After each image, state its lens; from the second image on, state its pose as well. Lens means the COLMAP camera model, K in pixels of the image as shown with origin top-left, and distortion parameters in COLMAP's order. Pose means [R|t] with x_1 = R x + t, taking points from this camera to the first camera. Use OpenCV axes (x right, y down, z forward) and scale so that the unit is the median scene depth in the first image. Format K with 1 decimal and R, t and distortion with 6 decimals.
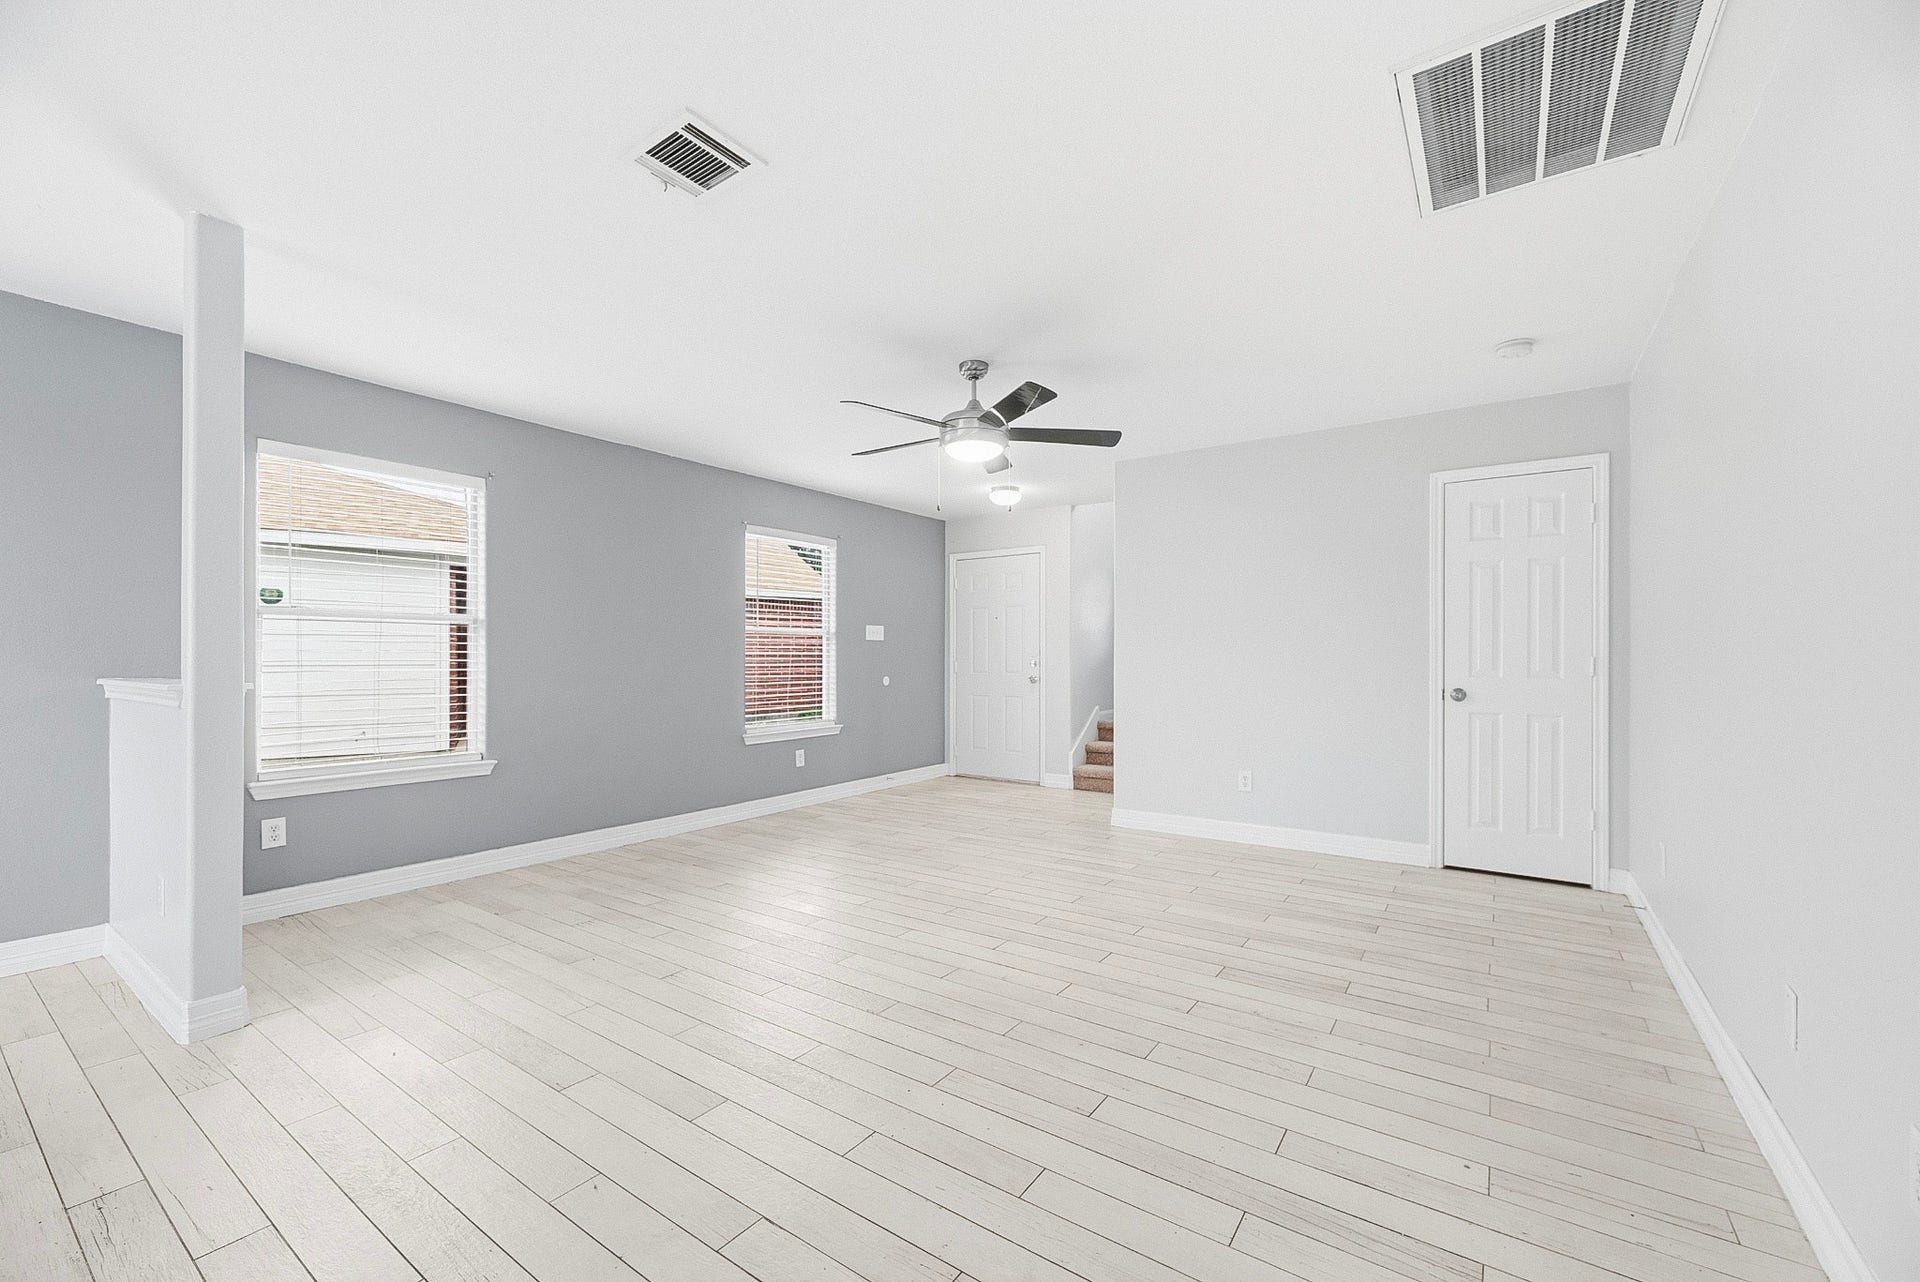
lens RADIAL K [[771.9, 0, 965.4], [0, 771.9, 657.4], [0, 0, 1]] dist [-0.002868, -0.000280]
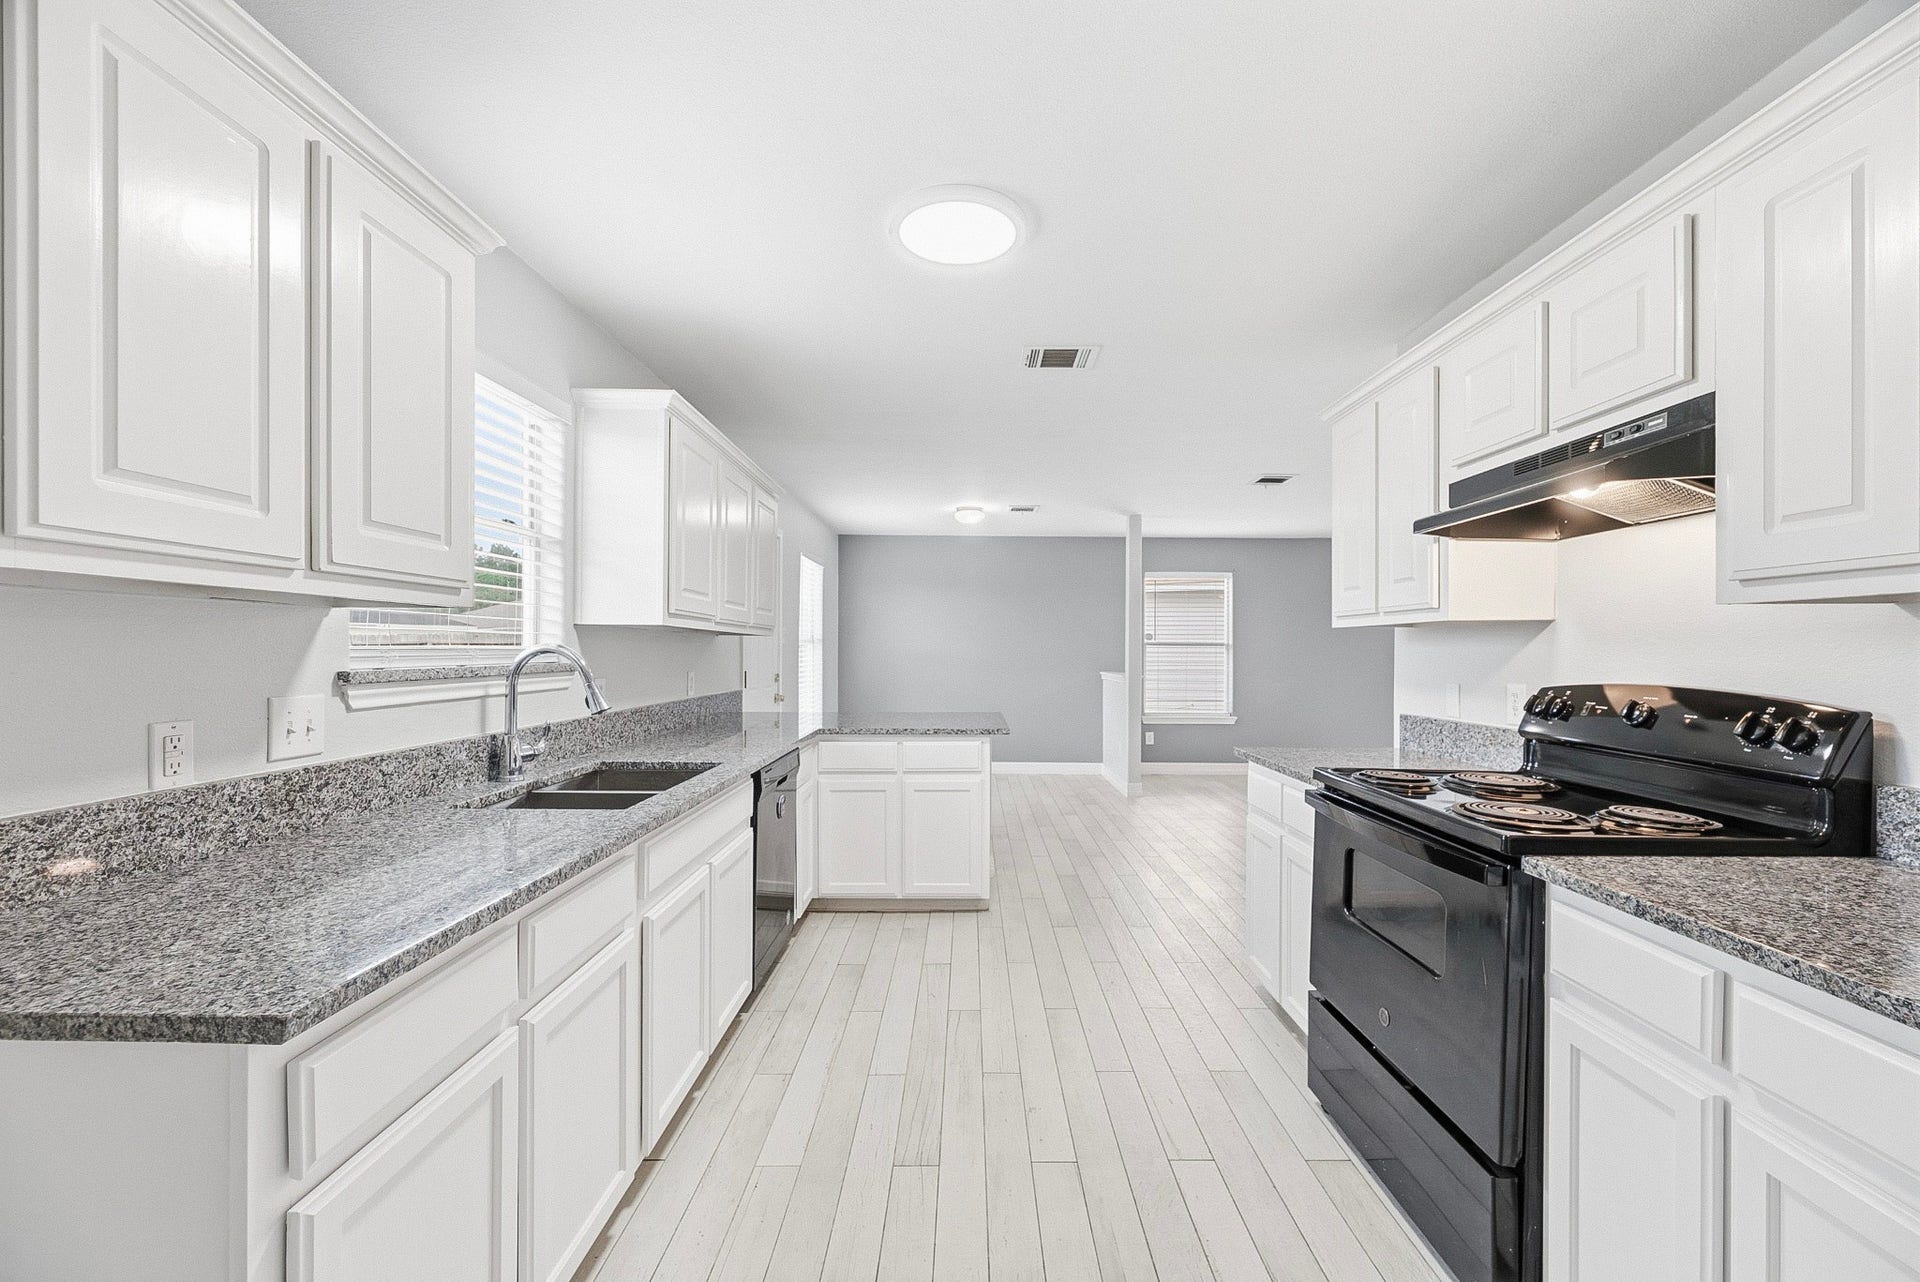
lens RADIAL K [[771.9, 0, 1002.5], [0, 771.9, 653.7], [0, 0, 1]] dist [-0.002868, -0.000280]
pose [[0.602495, 0.005607, -0.798103, 0.755726], [-0.004316, 0.999984, 0.003768, -0.040696], [0.798111, 0.001174, 0.602509, -0.830819]]
